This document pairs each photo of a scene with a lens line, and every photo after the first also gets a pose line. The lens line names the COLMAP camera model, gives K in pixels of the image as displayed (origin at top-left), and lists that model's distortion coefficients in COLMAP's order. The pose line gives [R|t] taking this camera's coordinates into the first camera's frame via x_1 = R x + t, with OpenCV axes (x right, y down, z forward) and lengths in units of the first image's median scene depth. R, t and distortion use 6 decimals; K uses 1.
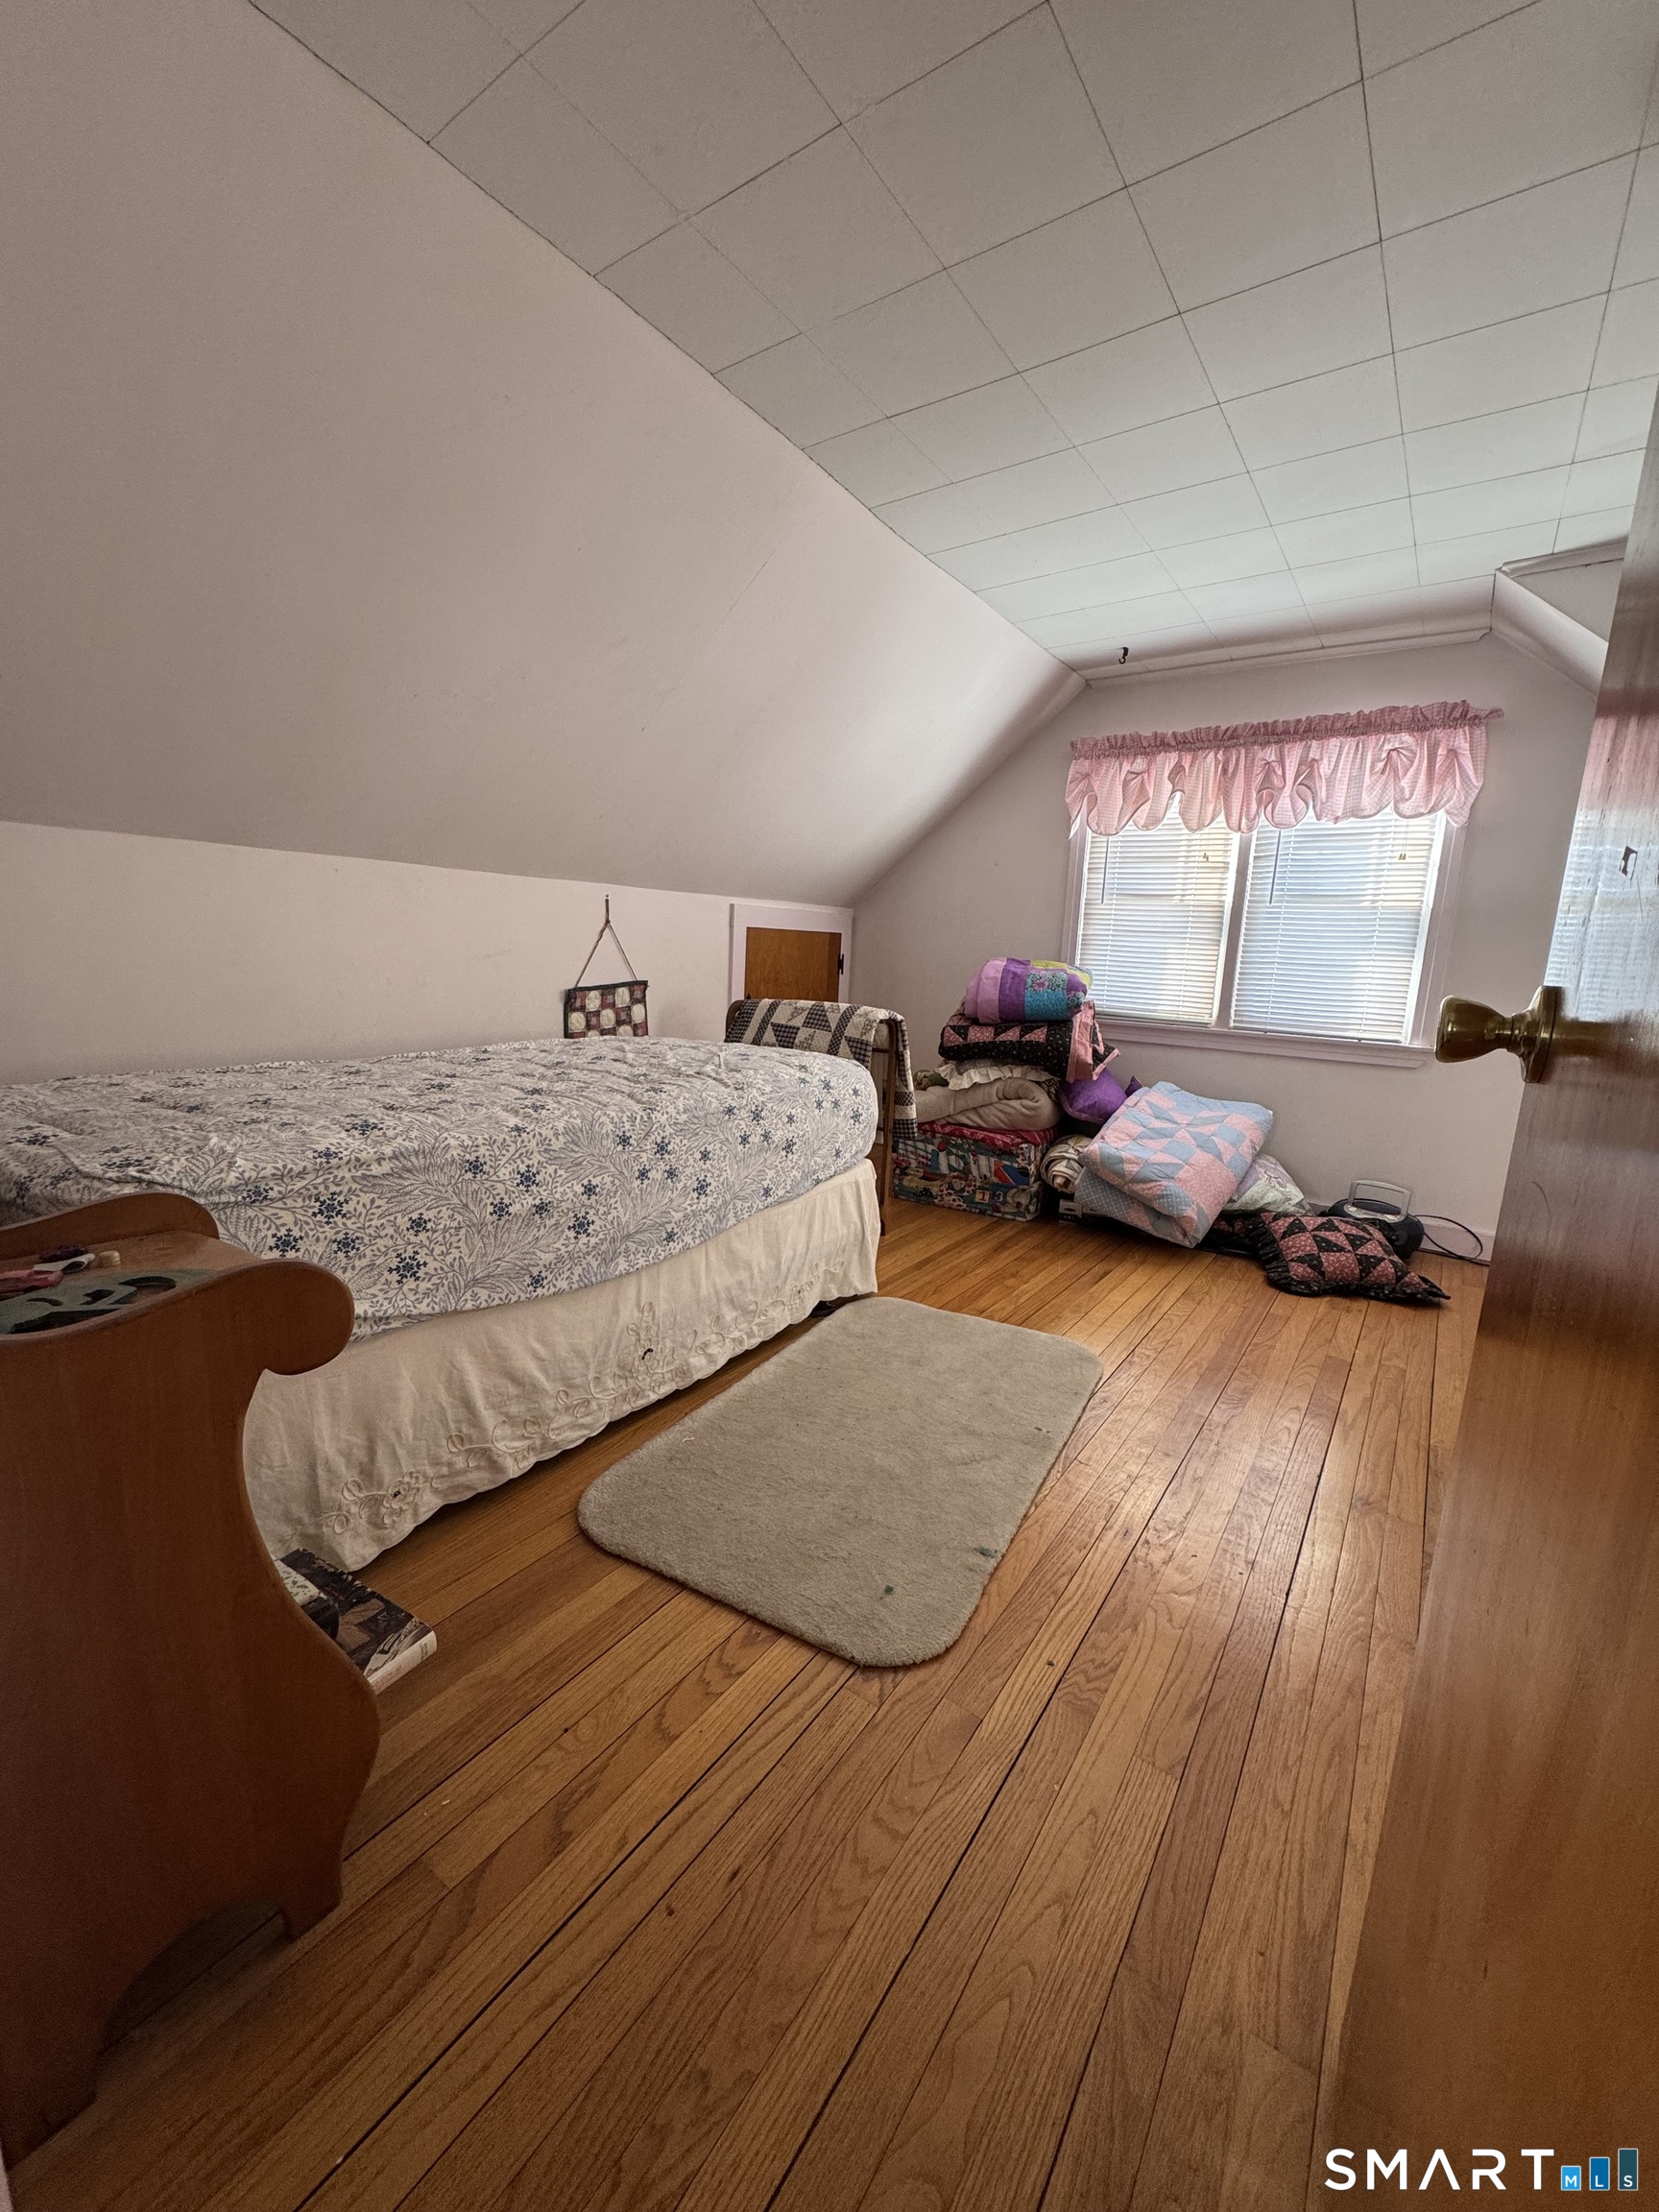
lens RADIAL K [[877.3, 0, 829.5], [0, 877.3, 1106.0], [0, 0, 1]] dist [-0.002132, 0.000840]
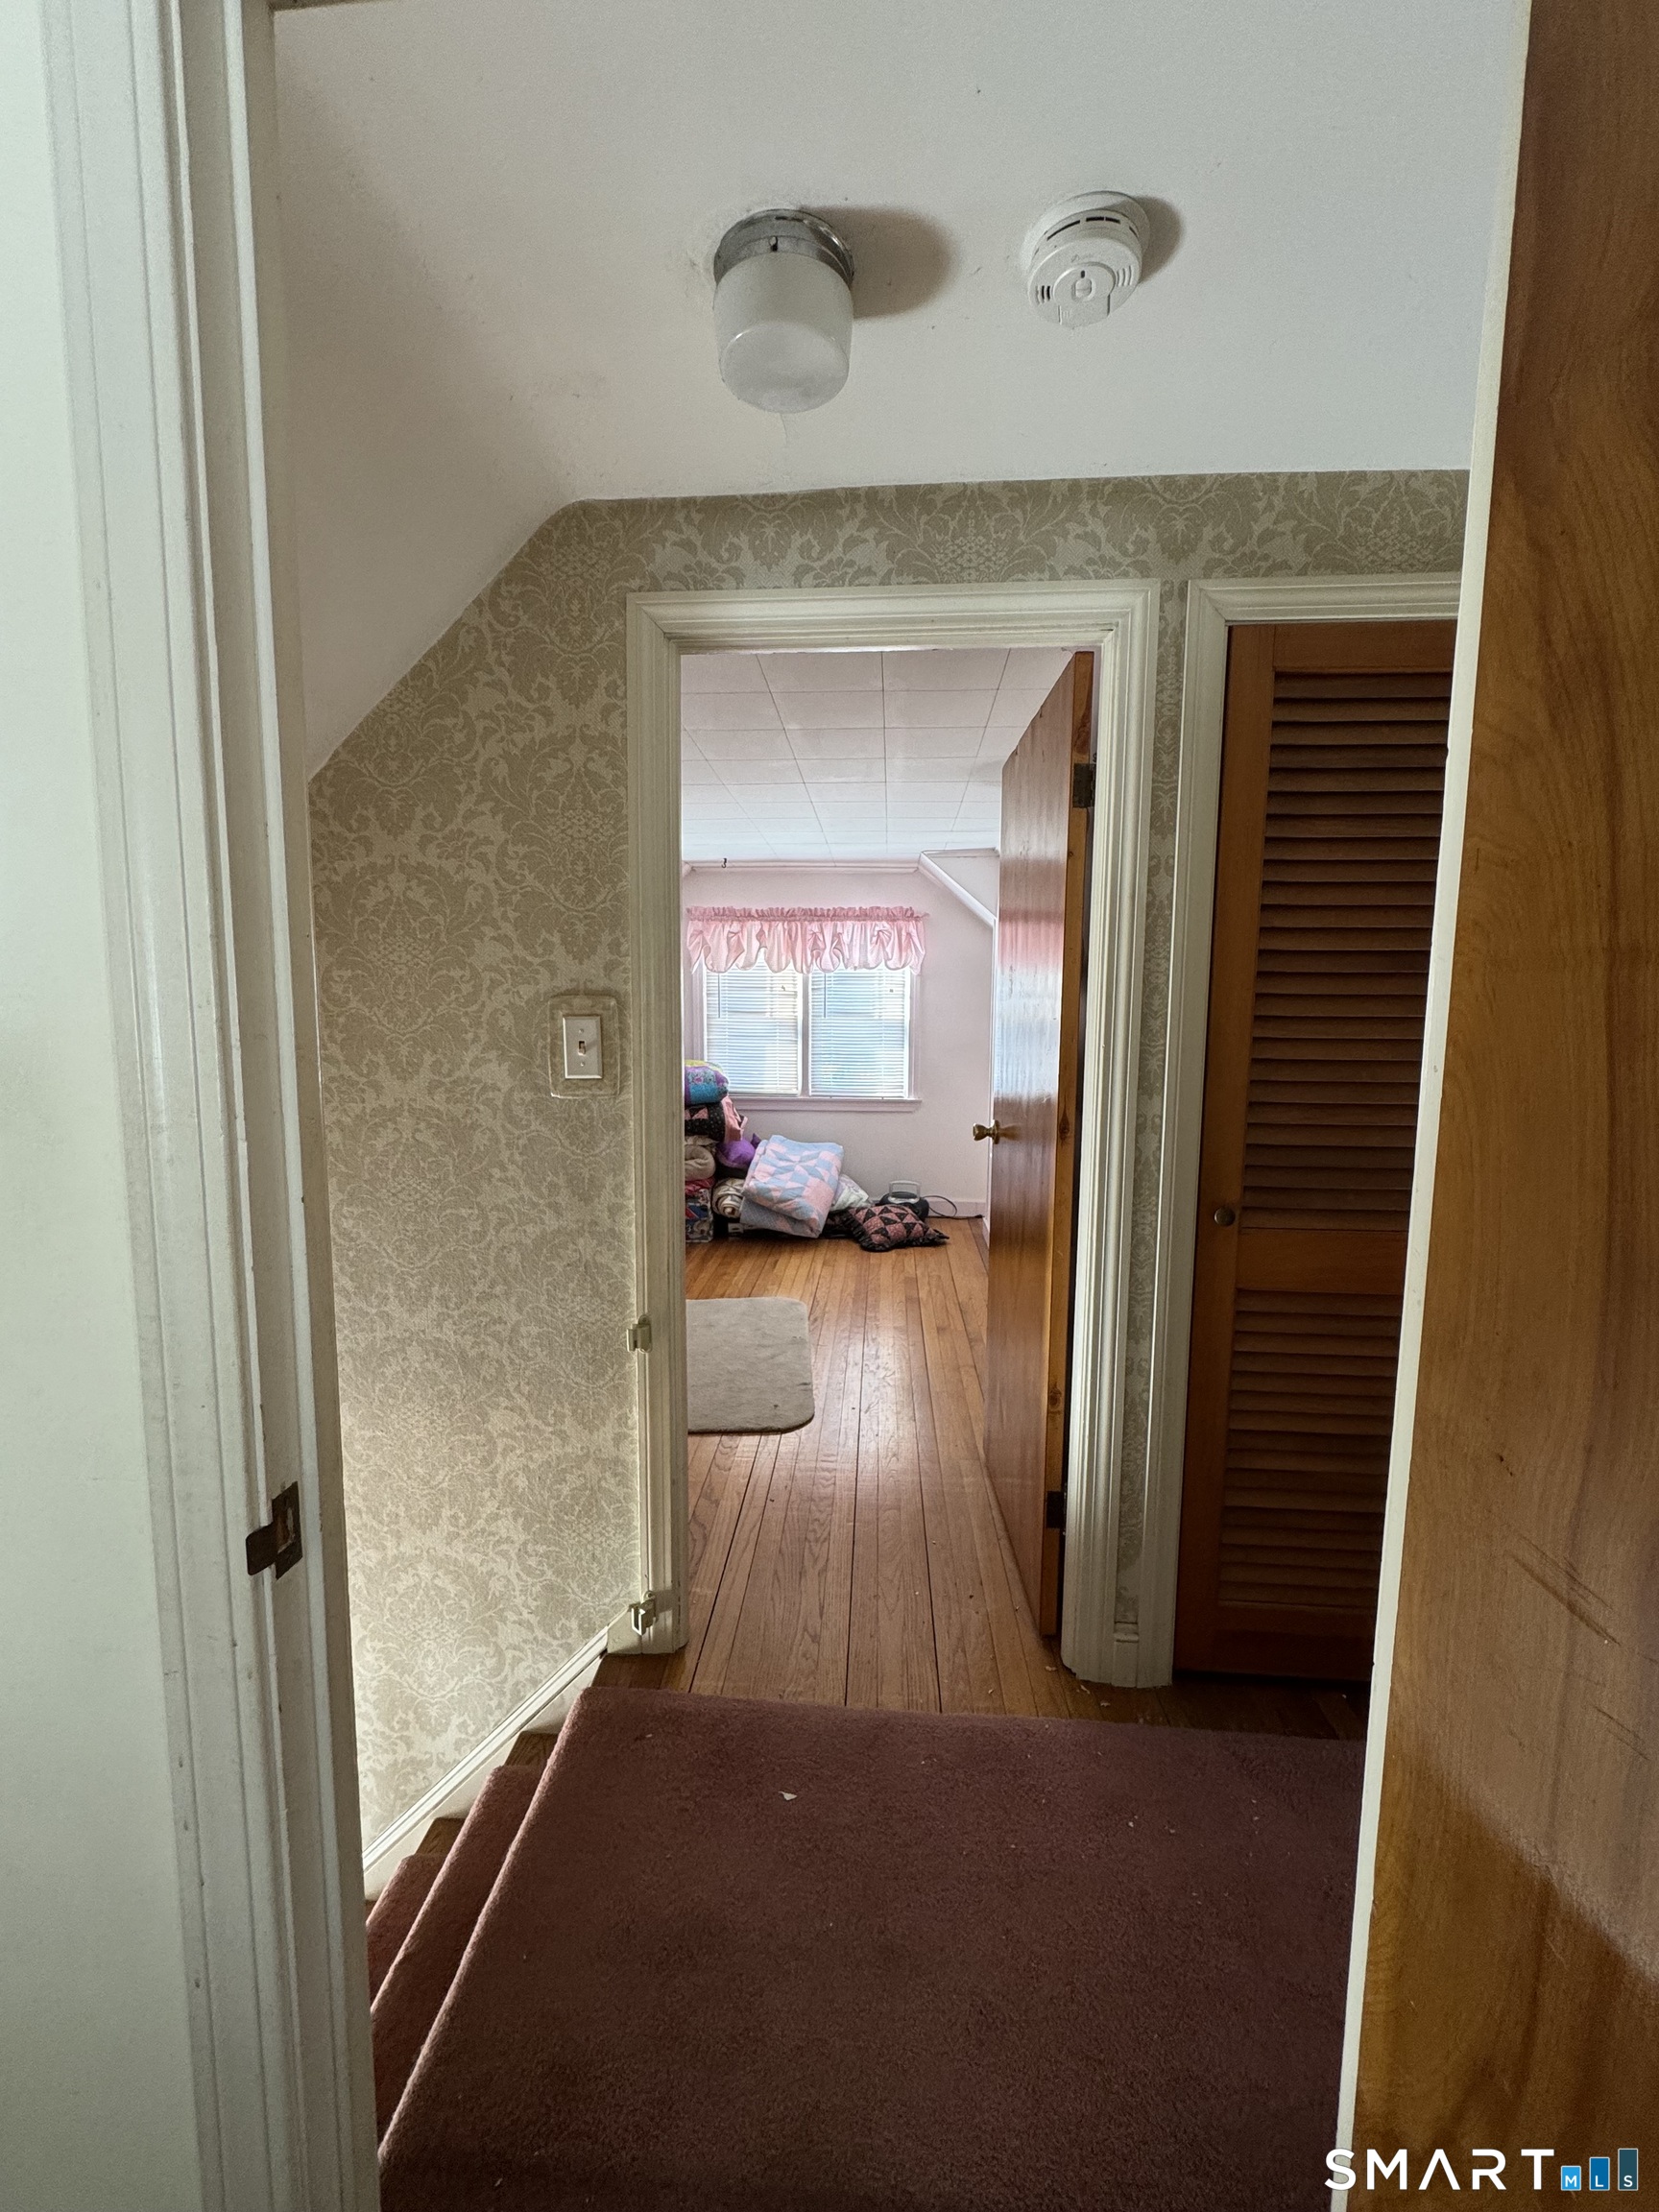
lens RADIAL K [[877.3, 0, 829.5], [0, 877.3, 1106.0], [0, 0, 1]] dist [-0.002132, 0.000840]
pose [[0.850413, -0.096531, 0.517184, -0.378240], [0.124887, 0.991965, -0.020205, -0.042451], [-0.511078, 0.081772, 0.855636, -0.409800]]
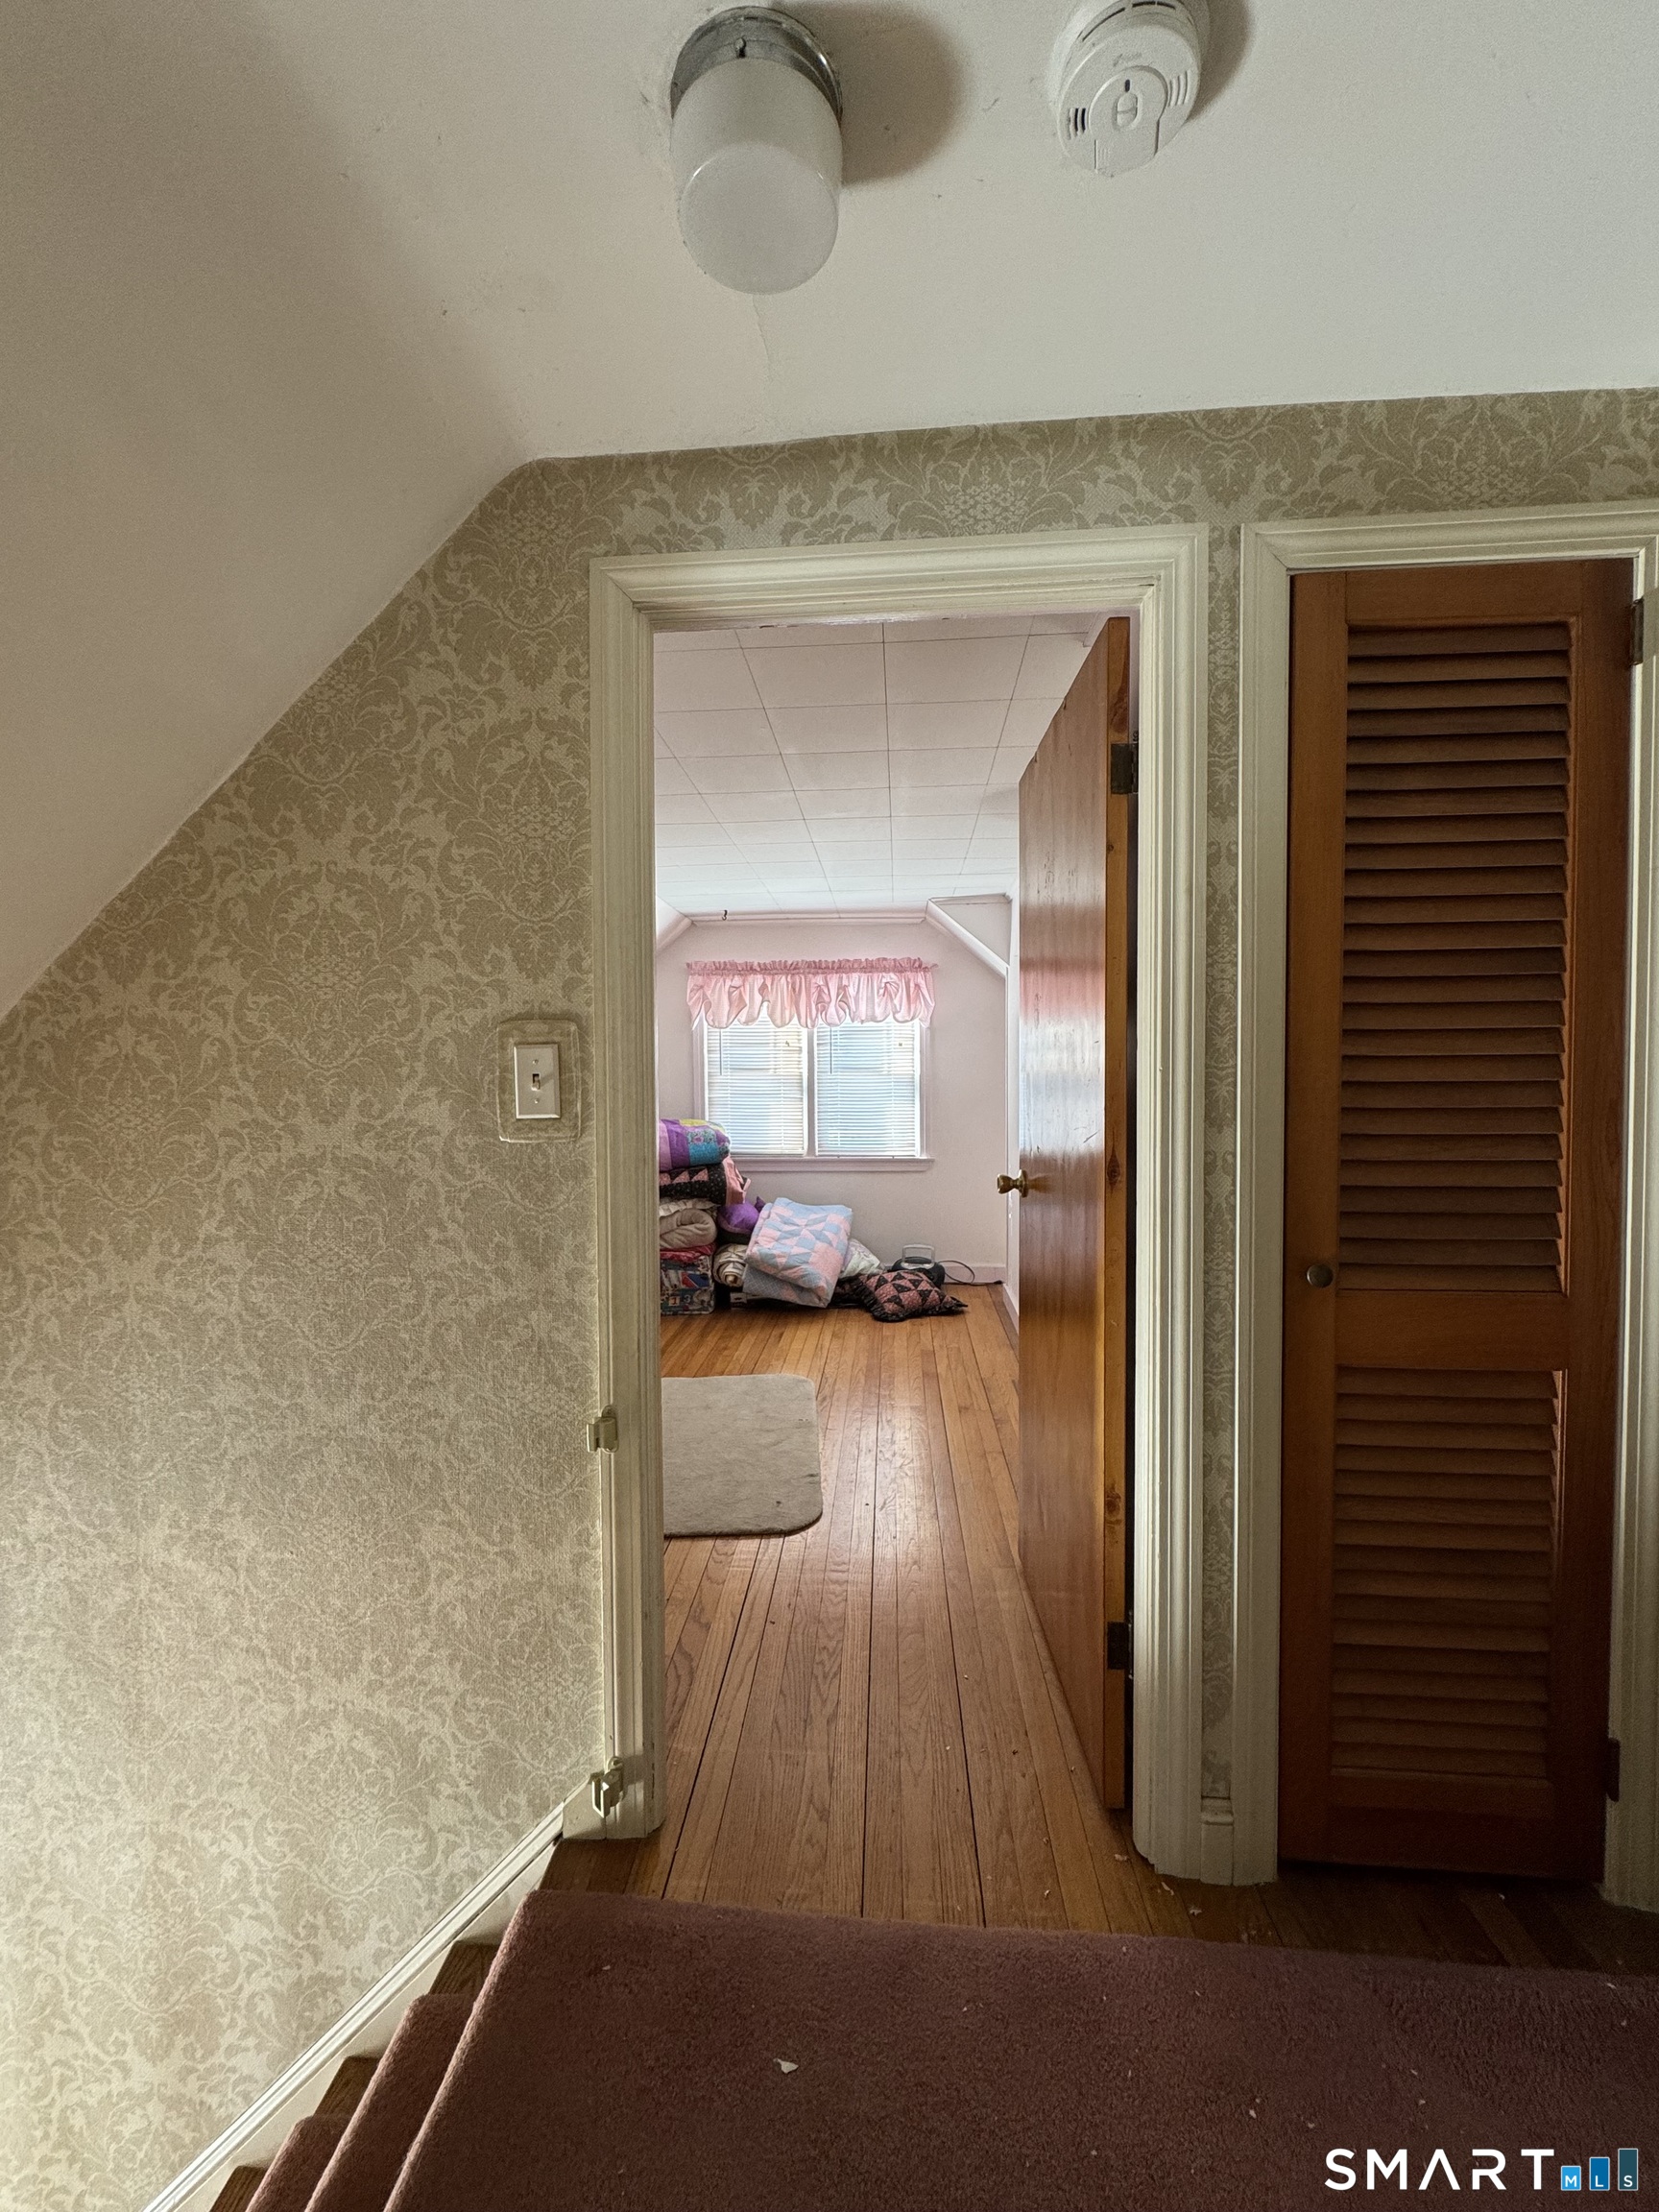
lens RADIAL K [[877.3, 0, 829.5], [0, 877.3, 1106.0], [0, 0, 1]] dist [-0.002132, 0.000840]
pose [[0.854833, -0.068553, 0.514355, -0.329187], [0.137499, 0.985727, -0.097139, -0.030479], [-0.500354, 0.153761, 0.852058, -0.333010]]
